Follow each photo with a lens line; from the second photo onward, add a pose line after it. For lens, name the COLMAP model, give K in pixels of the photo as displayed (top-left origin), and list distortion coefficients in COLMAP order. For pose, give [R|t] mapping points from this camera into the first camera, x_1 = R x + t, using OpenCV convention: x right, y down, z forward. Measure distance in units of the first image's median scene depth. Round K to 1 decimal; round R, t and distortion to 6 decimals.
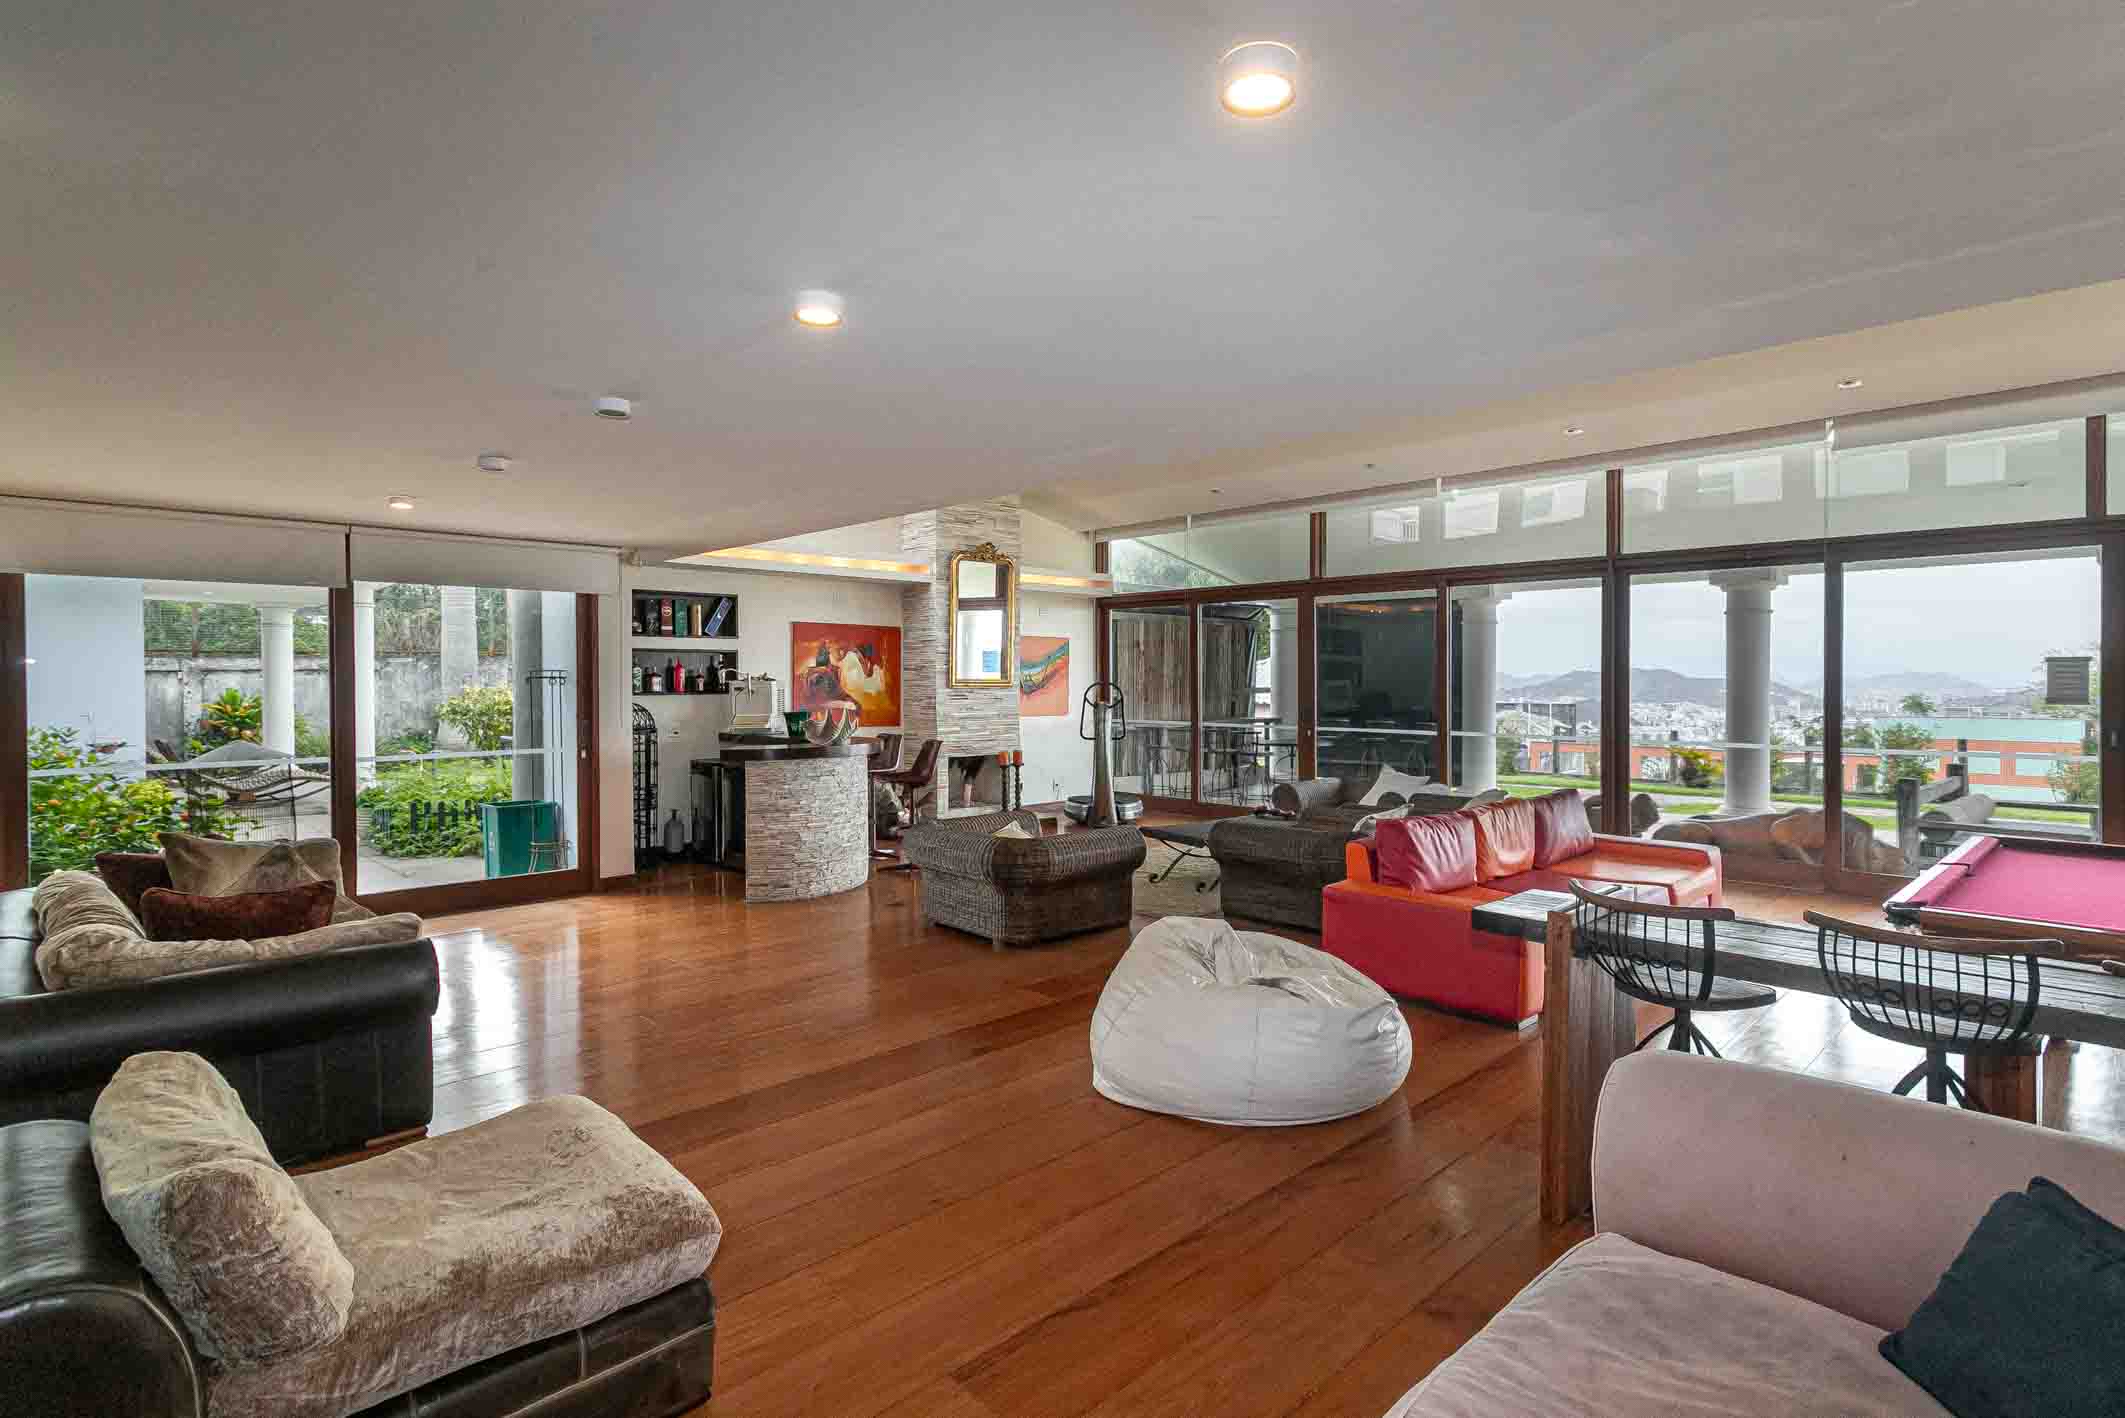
lens RADIAL K [[1043.5, 0, 1062.5], [0, 1043.5, 709.0], [0, 0, 1]] dist [-0.000007, -0.000008]
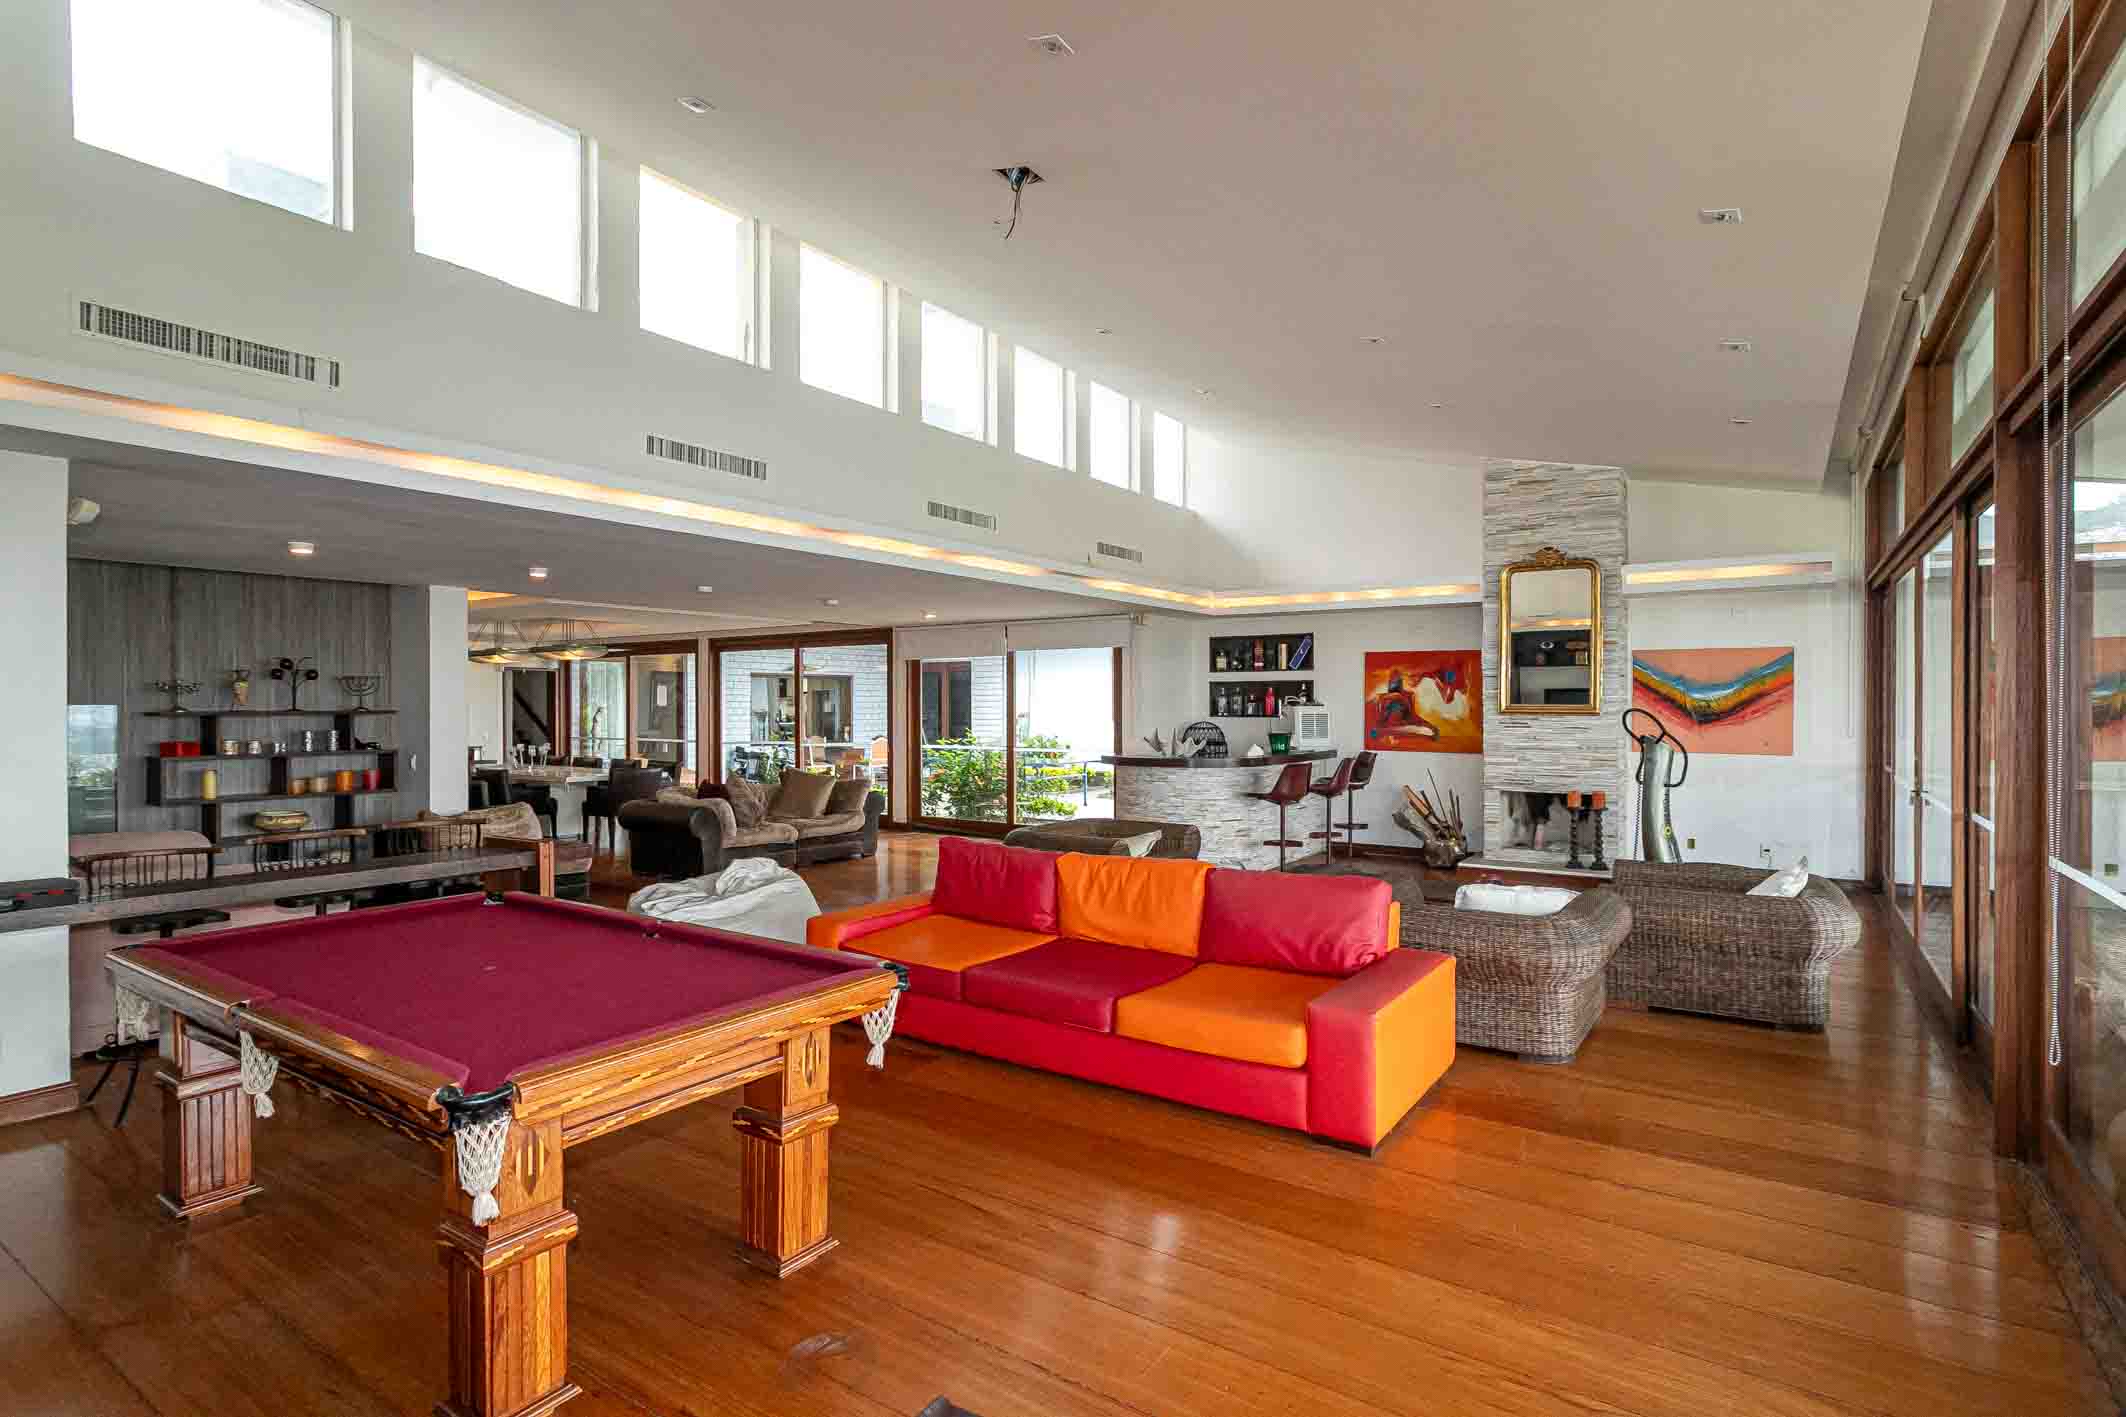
lens RADIAL K [[1044.0, 0, 1063.0], [0, 1044.0, 708.5], [0, 0, 1]] dist [-0.000007, -0.000008]
pose [[0.221710, 0.017257, -0.974960, 0.728088], [-0.016986, 0.999760, 0.013833, -0.034124], [0.974965, 0.013493, 0.221950, 0.444991]]
